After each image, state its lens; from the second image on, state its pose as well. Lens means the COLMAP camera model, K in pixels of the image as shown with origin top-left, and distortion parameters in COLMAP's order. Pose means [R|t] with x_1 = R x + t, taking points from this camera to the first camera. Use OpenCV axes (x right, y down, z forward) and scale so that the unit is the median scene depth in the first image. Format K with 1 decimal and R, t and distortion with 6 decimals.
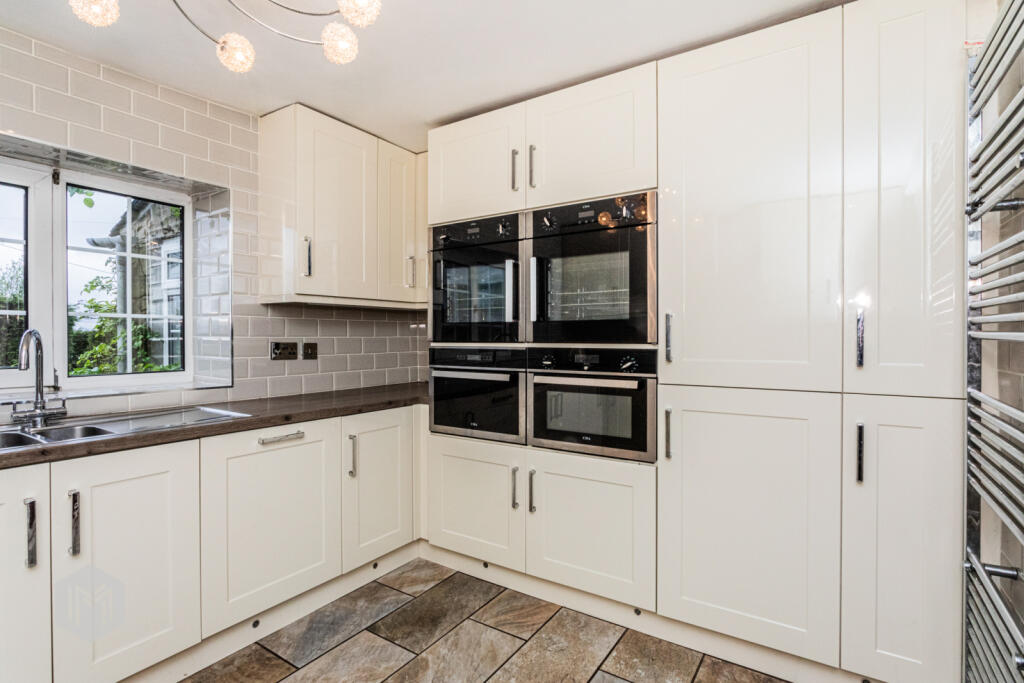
lens RADIAL K [[502.9, 0, 514.0], [0, 502.9, 339.3], [0, 0, 1]] dist [-0.006074, -0.000279]
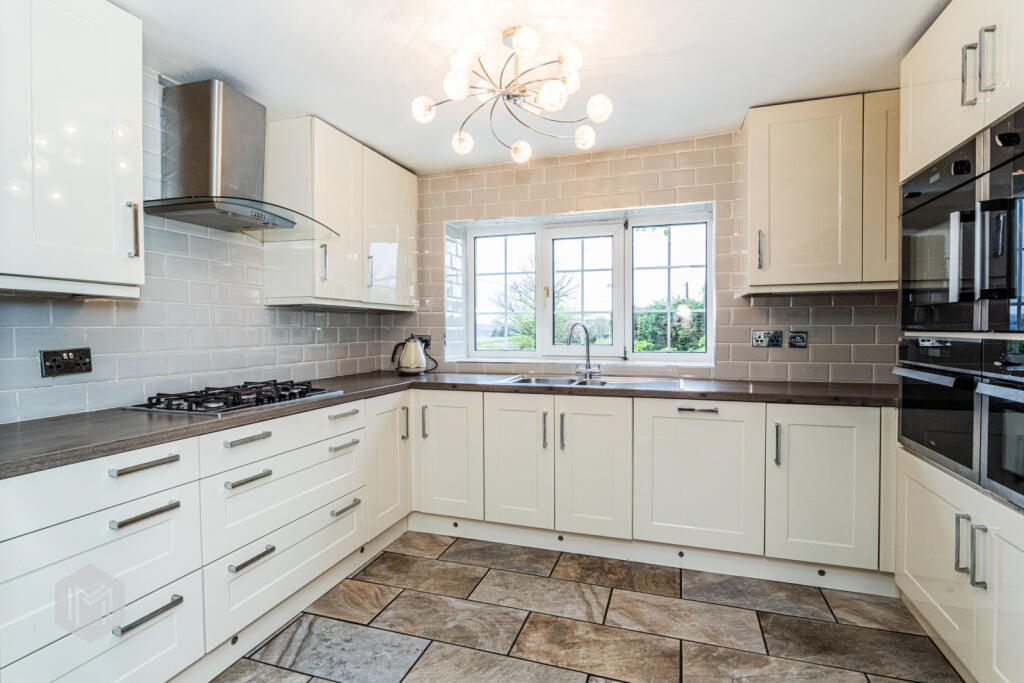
lens RADIAL K [[502.9, 0, 514.0], [0, 502.9, 339.3], [0, 0, 1]] dist [-0.006074, -0.000279]
pose [[0.250200, 0.020309, -0.967981, 0.510418], [-0.001734, 0.999788, 0.020528, 0.003739], [0.968193, -0.003458, 0.250182, 0.244376]]
